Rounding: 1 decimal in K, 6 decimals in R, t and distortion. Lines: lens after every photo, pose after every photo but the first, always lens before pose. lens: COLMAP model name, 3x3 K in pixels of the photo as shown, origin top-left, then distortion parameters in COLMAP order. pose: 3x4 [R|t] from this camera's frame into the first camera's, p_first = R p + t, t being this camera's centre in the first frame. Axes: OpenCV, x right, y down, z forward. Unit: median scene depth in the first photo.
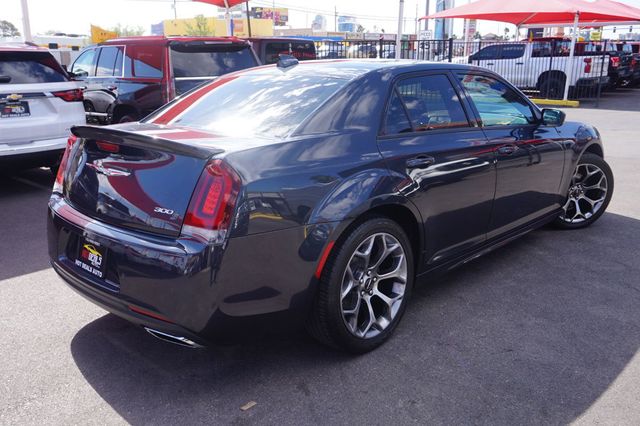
lens RADIAL K [[560.1, 0, 320.0], [0, 560.1, 213.0], [0, 0, 1]] dist [-0.002844, -0.000289]
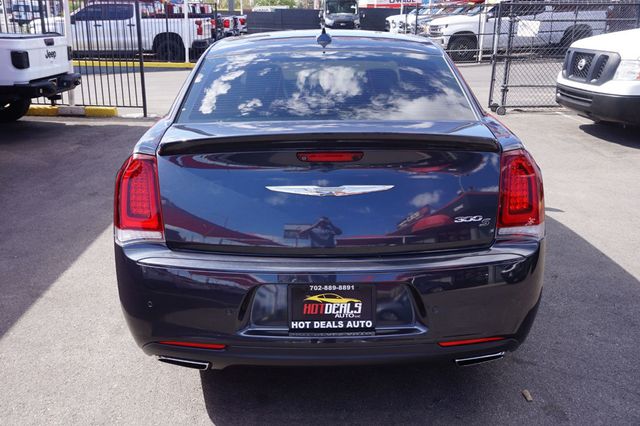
lens RADIAL K [[584.8, 0, 320.0], [0, 584.8, 213.0], [0, 0, 1]] dist [-0.002829, -0.002722]
pose [[0.708975, -0.207741, 0.673942, -0.339115], [0.170319, 0.977779, 0.122225, -0.052780], [-0.684358, 0.028131, 0.728603, 0.164347]]
